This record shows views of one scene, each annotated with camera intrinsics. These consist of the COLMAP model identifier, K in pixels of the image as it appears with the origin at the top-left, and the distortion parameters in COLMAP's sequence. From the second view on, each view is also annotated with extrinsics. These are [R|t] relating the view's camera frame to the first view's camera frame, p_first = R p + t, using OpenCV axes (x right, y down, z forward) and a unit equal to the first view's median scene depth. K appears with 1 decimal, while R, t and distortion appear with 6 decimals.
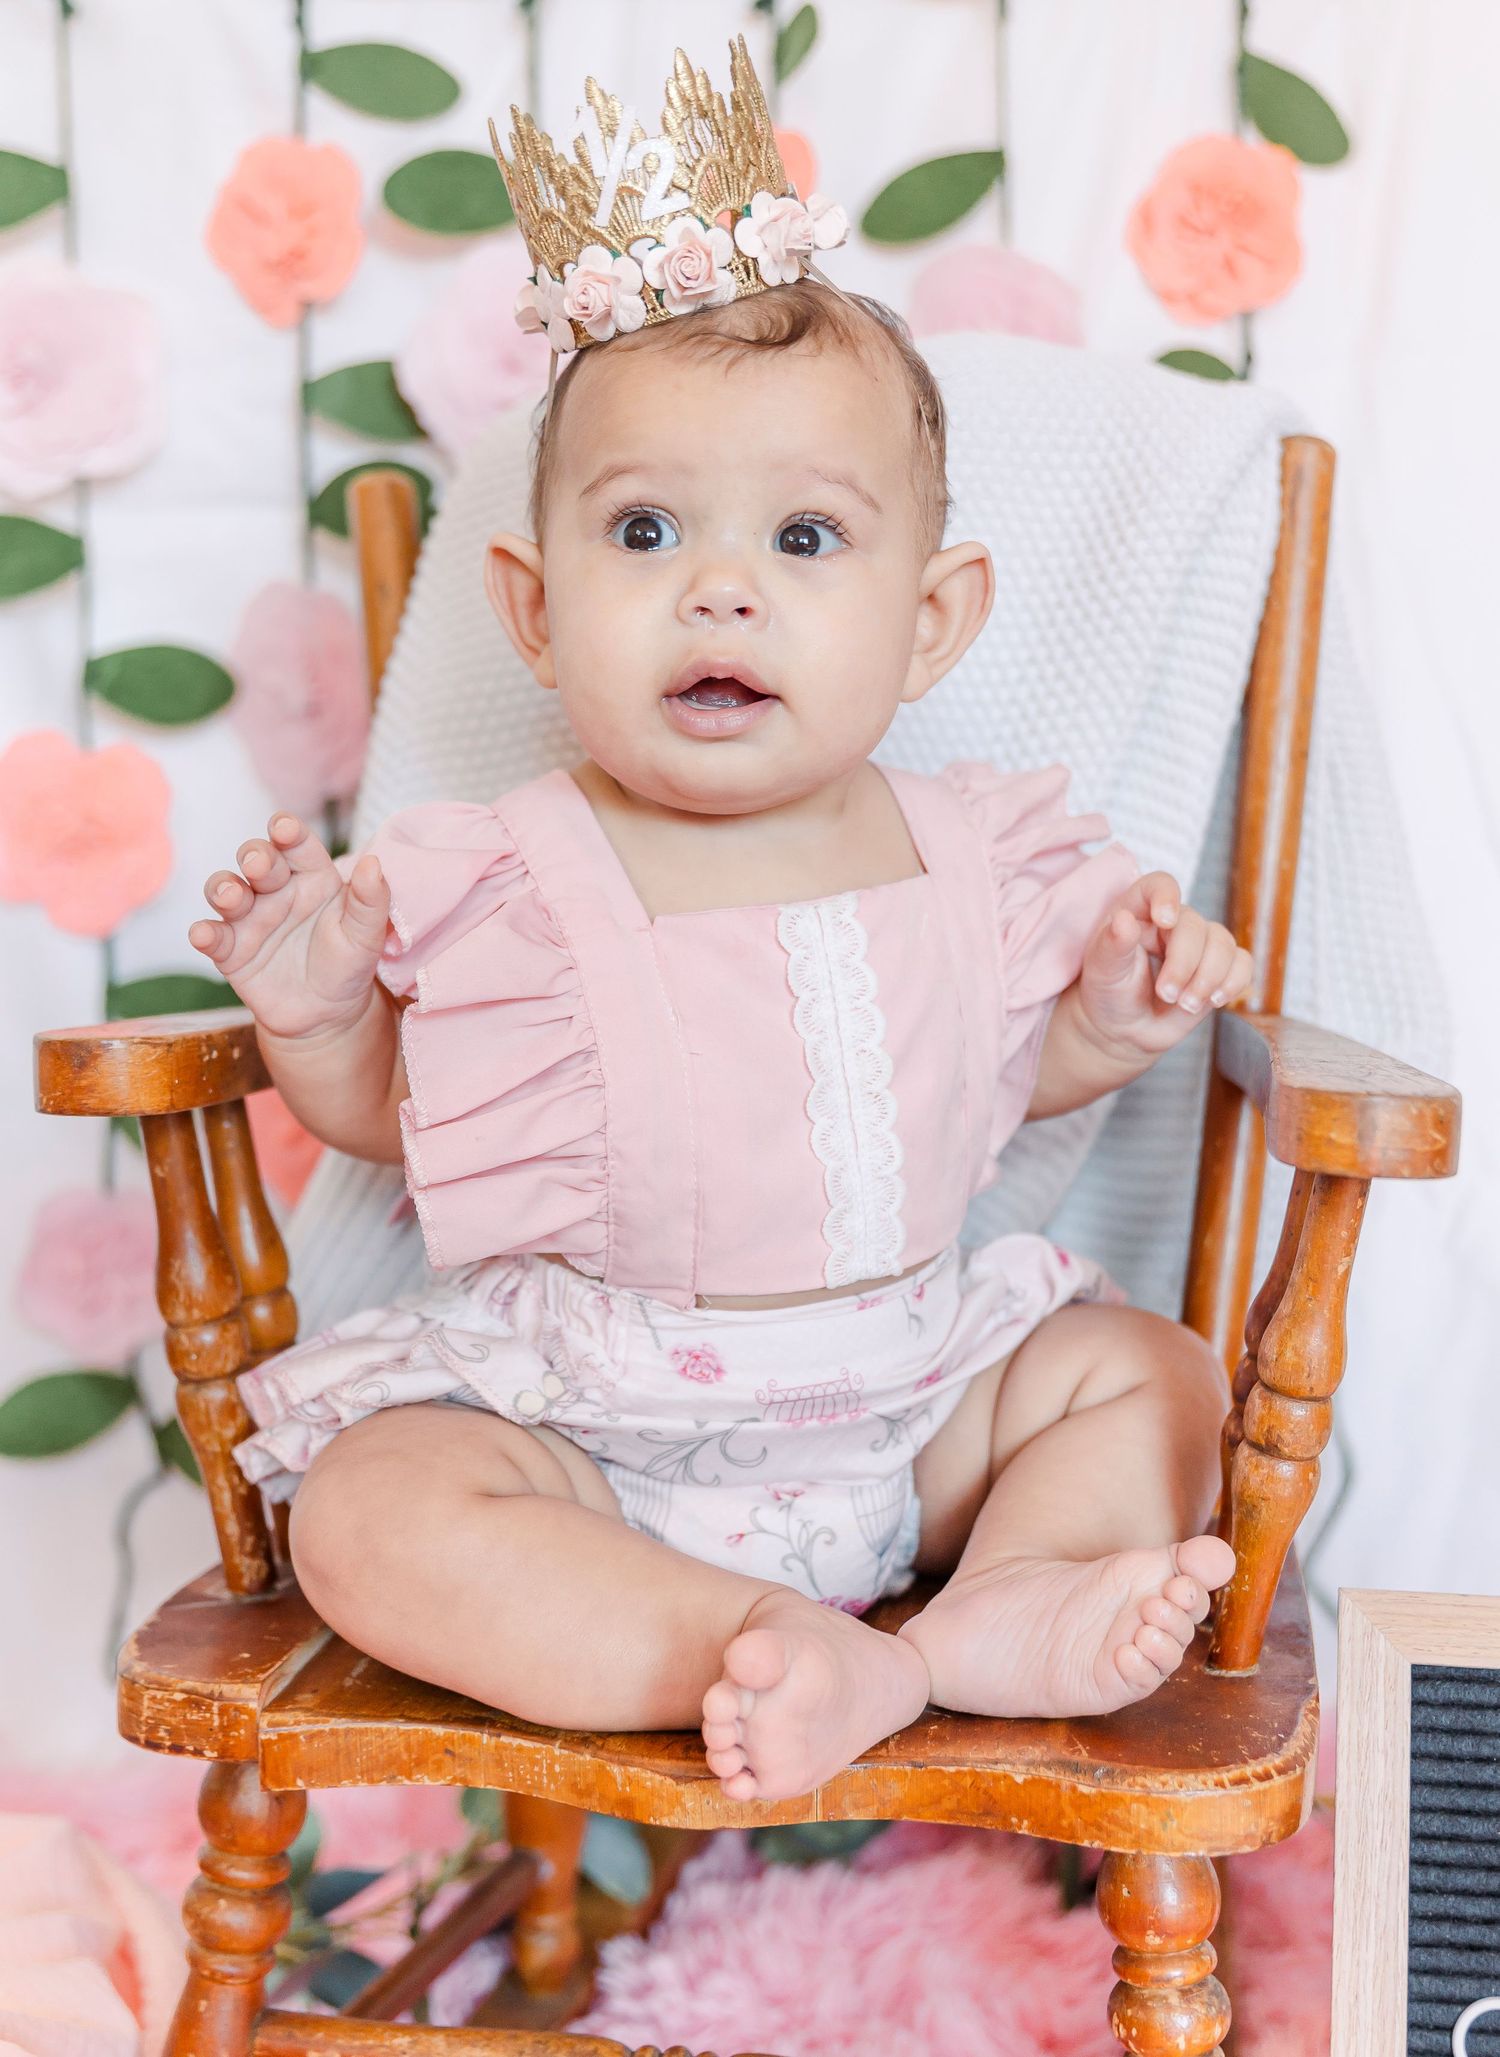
lens RADIAL K [[3220.0, 0, 745.9], [0, 3220.0, 848.0], [0, 0, 1]] dist [-0.060045, -0.075819]
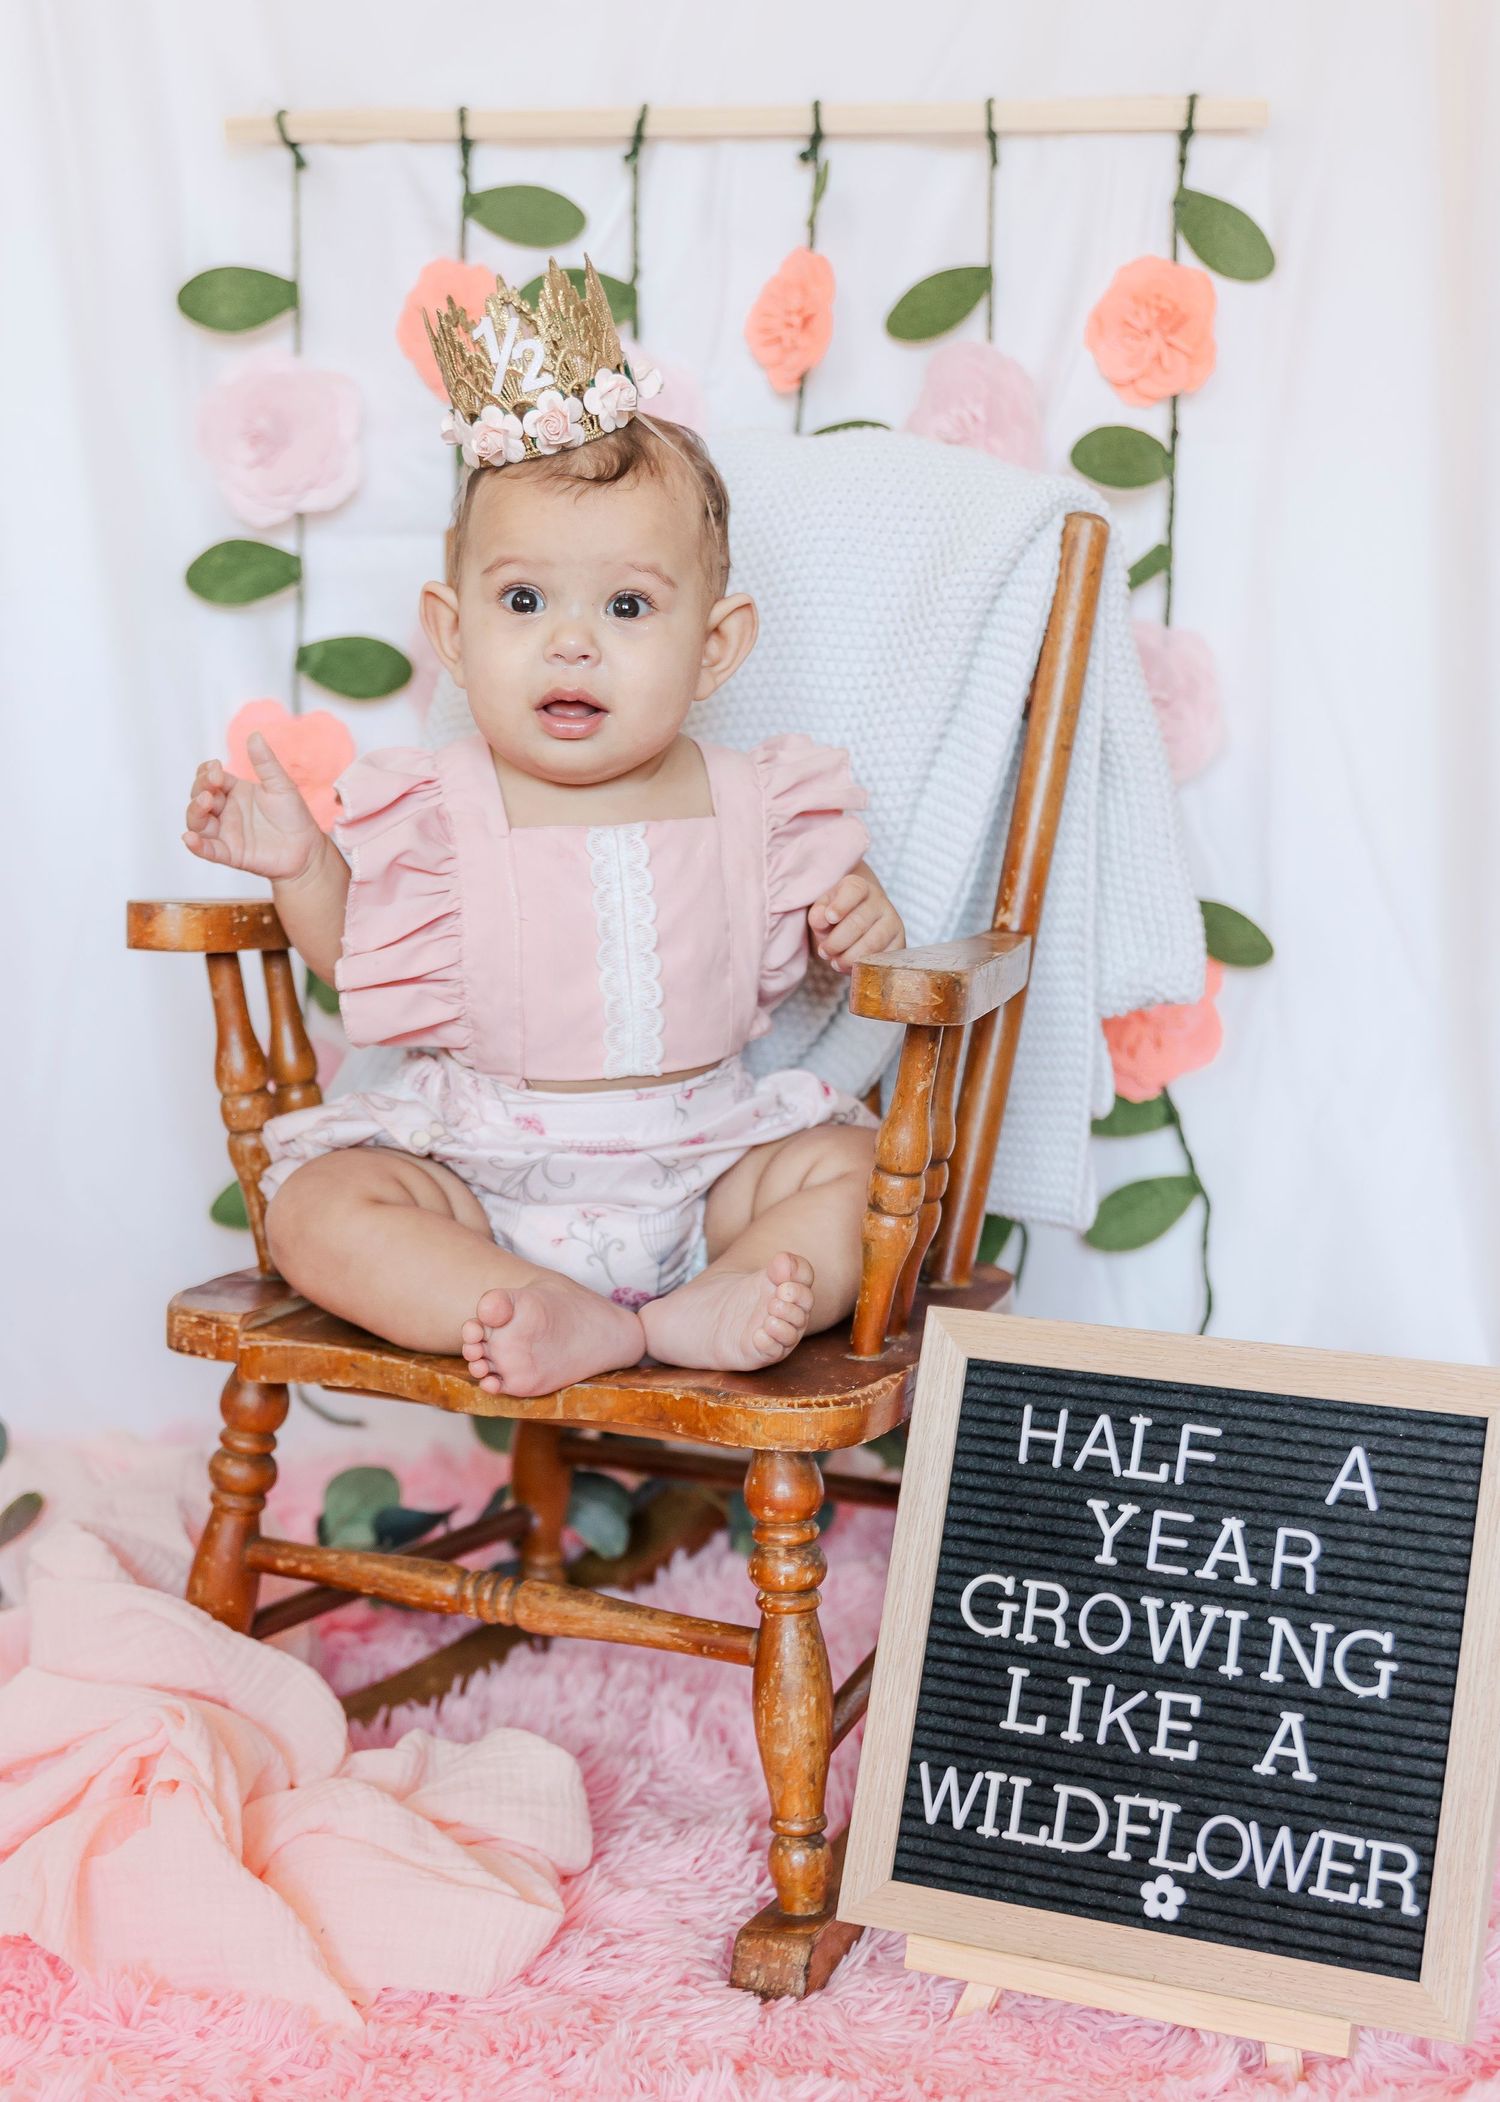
lens RADIAL K [[3479.4, 0, 650.4], [0, 3479.4, 1050.6], [0, 0, 1]] dist [-0.059004, 0.148232]
pose [[0.971680, 0.051709, -0.230574, 0.390902], [-0.035499, 0.996633, 0.073905, -0.003435], [0.233620, -0.063627, 0.970244, -0.553166]]
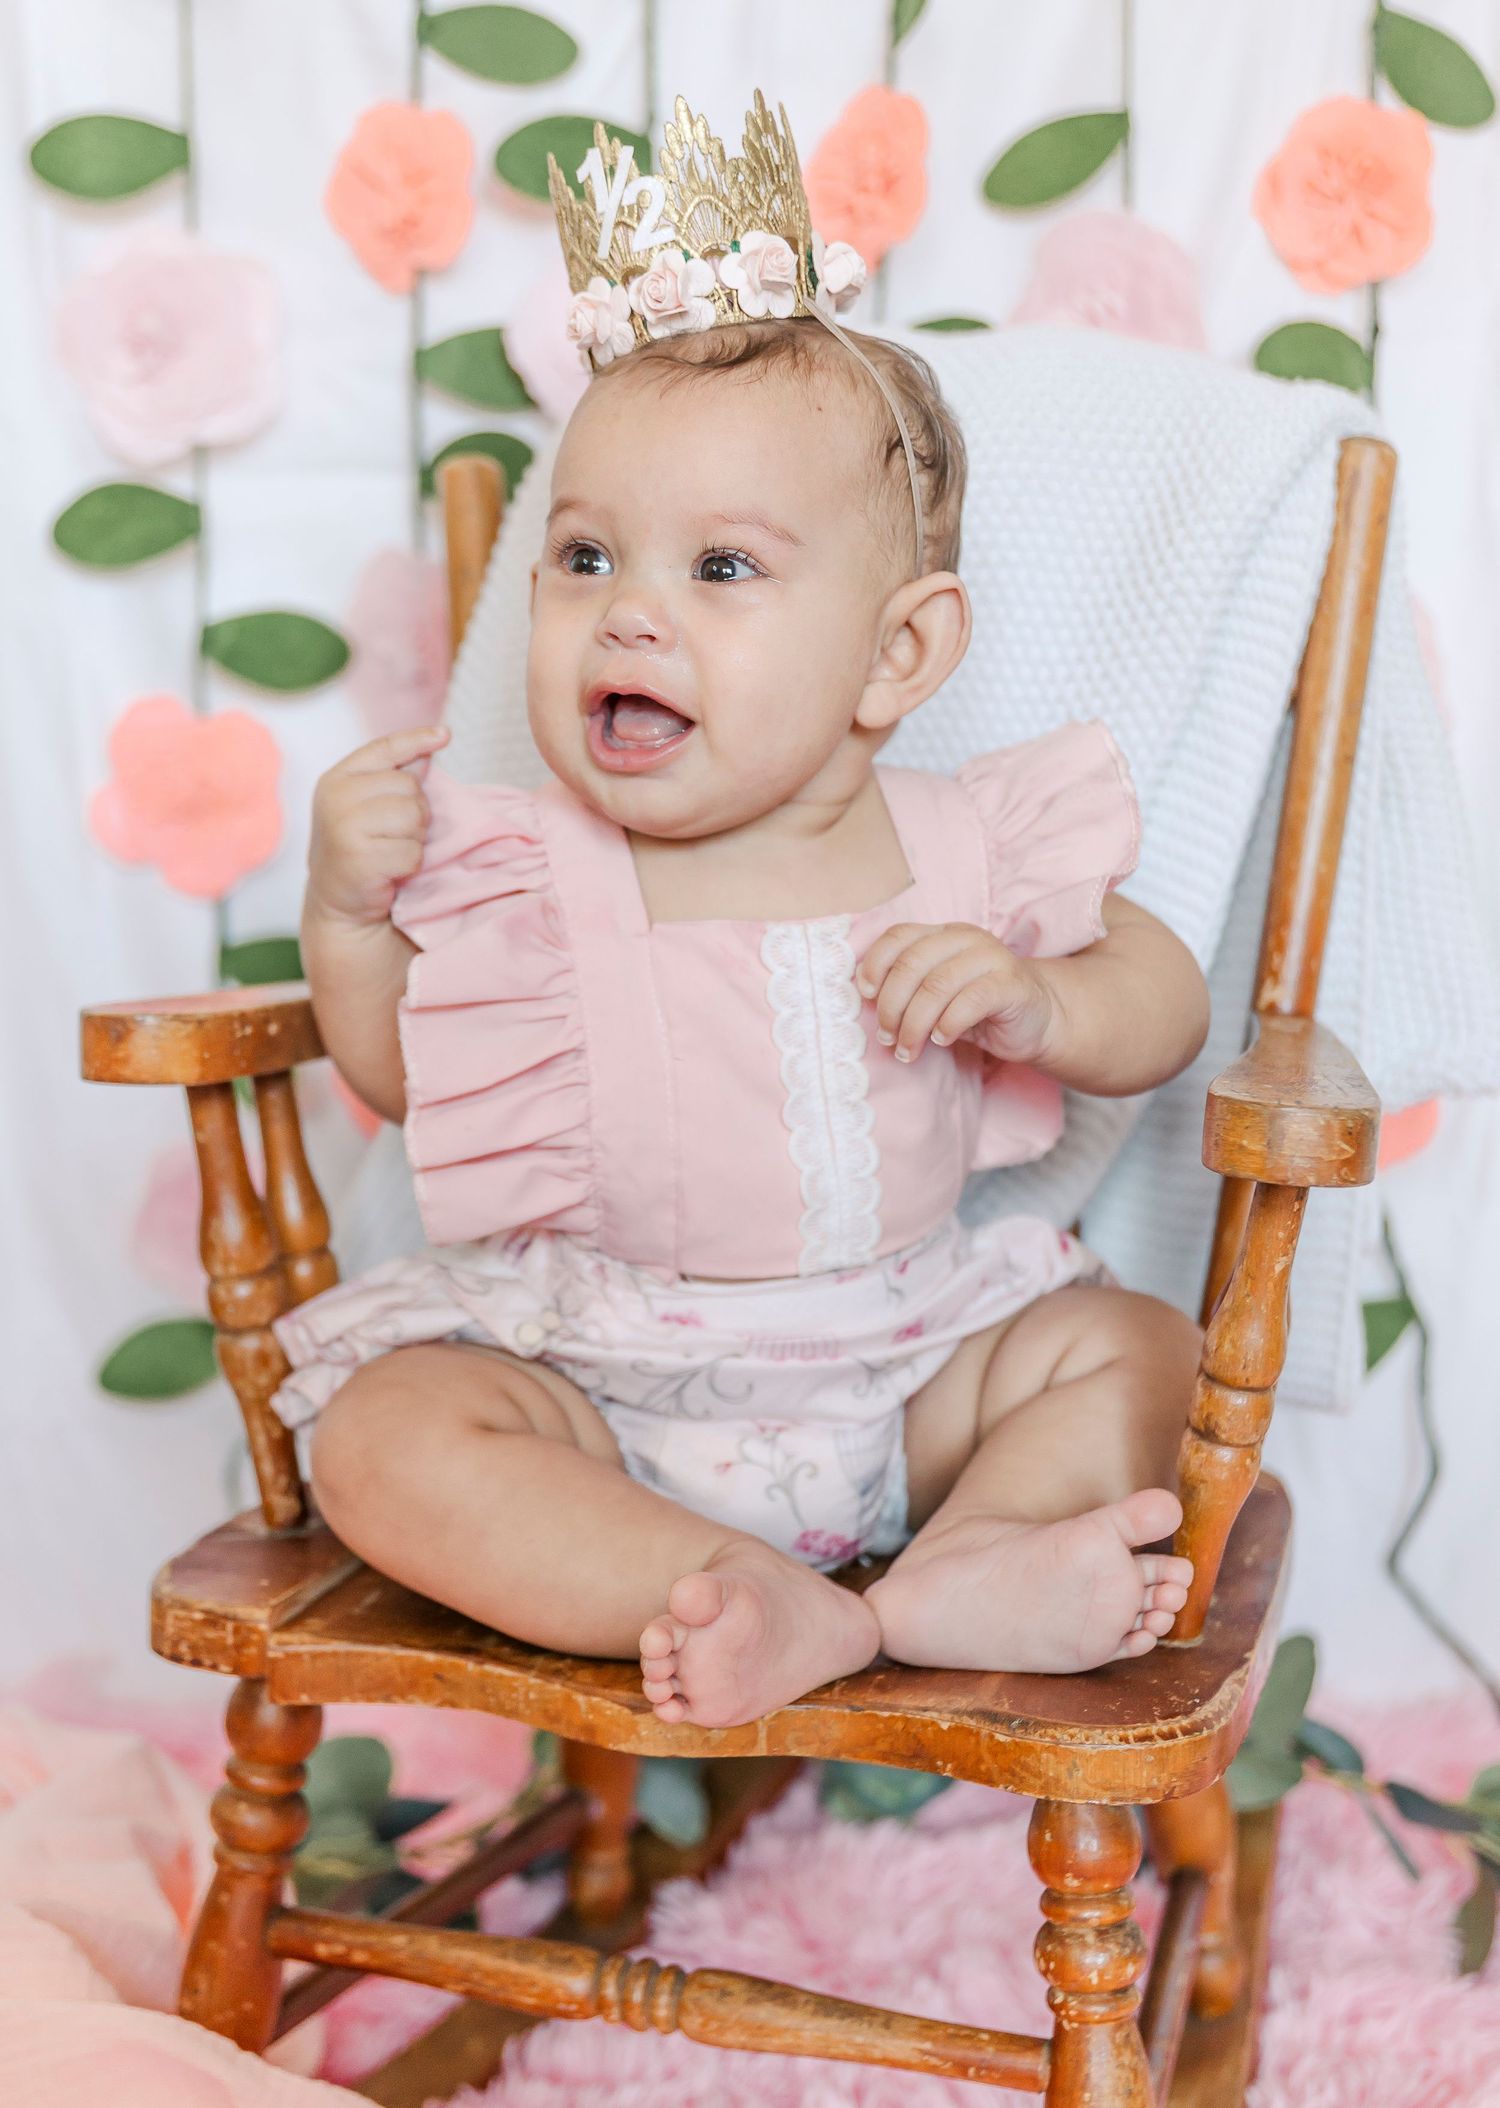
lens RADIAL K [[3627.7, 0, 674.1], [0, 3627.7, 1084.5], [0, 0, 1]] dist [-0.046770, -0.079620]
pose [[0.992242, 0.032126, -0.120095, 0.115254], [-0.021115, 0.995548, 0.091856, -0.030237], [0.122511, -0.088608, 0.988504, -0.172652]]
